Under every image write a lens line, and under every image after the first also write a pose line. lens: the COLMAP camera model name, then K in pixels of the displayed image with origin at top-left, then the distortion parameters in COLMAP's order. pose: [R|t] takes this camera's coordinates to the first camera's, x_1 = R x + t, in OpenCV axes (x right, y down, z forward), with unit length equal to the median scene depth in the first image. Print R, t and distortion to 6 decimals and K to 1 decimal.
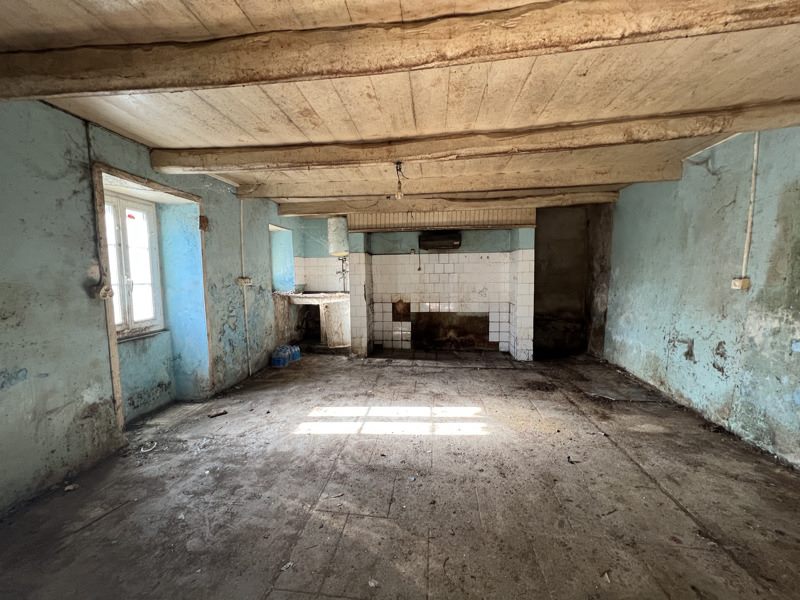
lens RADIAL K [[319.7, 0, 400.0], [0, 319.7, 300.0], [0, 0, 1]] dist [-0.000847, -0.000137]
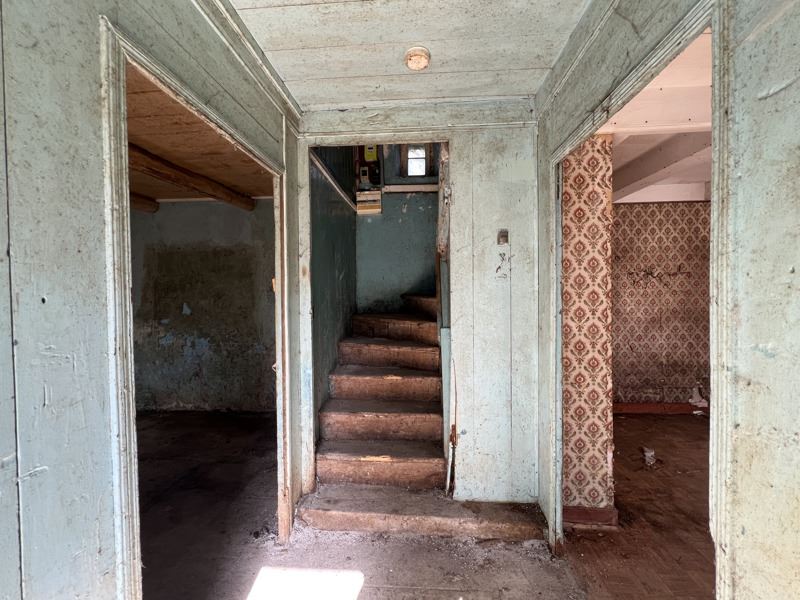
lens RADIAL K [[323.2, 0, 400.0], [0, 323.2, 300.0], [0, 0, 1]] dist [-0.000472, -0.000066]
pose [[-0.046127, -0.002763, 0.998932, -0.518813], [0.085293, 0.996333, 0.006694, 0.022674], [-0.995288, 0.085511, -0.045722, -0.204026]]
